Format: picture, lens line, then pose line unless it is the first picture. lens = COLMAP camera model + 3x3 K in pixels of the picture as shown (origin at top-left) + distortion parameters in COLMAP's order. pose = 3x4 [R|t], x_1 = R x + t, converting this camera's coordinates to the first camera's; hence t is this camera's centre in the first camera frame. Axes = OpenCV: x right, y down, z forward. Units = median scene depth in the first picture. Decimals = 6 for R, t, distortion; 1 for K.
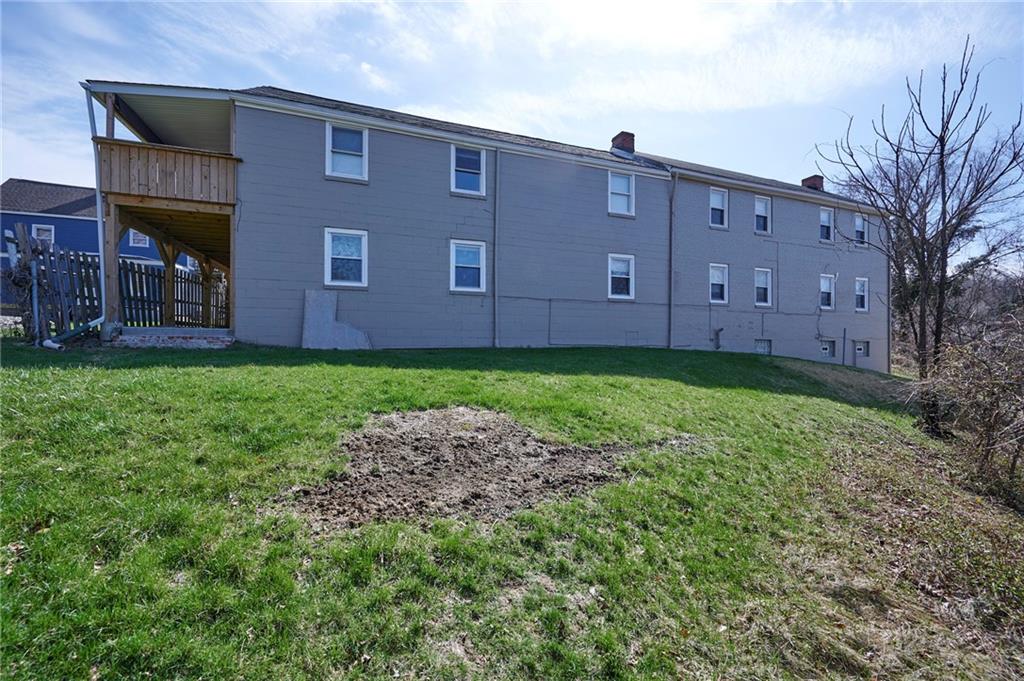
lens RADIAL K [[399.8, 0, 513.3], [0, 399.8, 337.5], [0, 0, 1]] dist [0.001795, 0.000010]
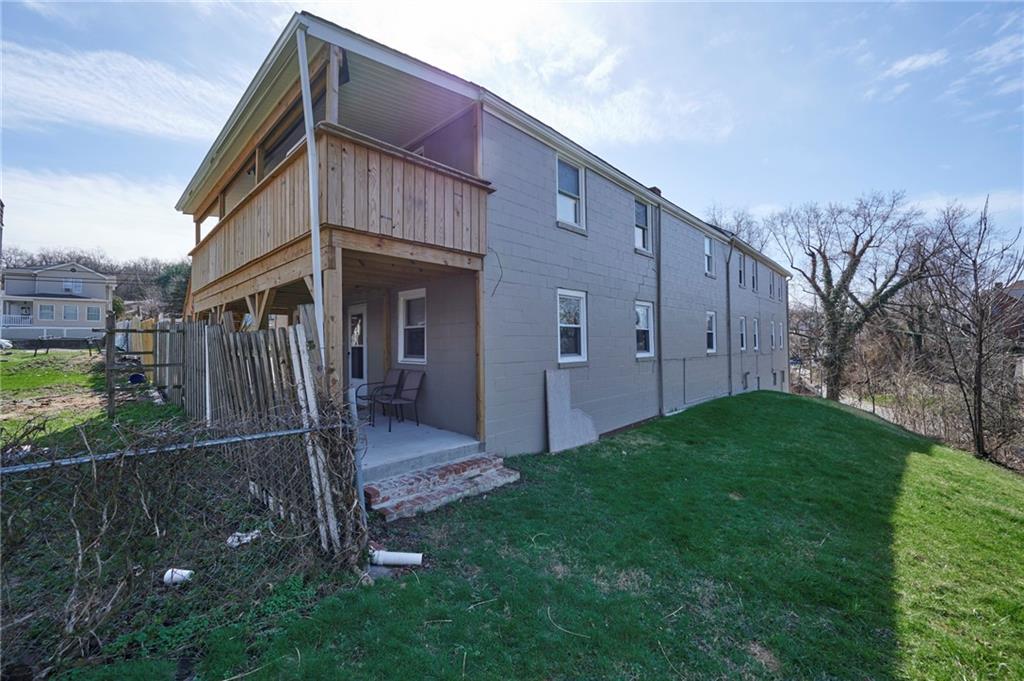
lens RADIAL K [[399.8, 0, 512.0], [0, 399.8, 340.7], [0, 0, 1]] dist [0.001795, 0.000010]
pose [[0.897027, -0.013513, 0.441769, -0.962627], [0.018356, 0.999809, -0.006690, -0.185088], [-0.441594, 0.014111, 0.897104, 0.379501]]
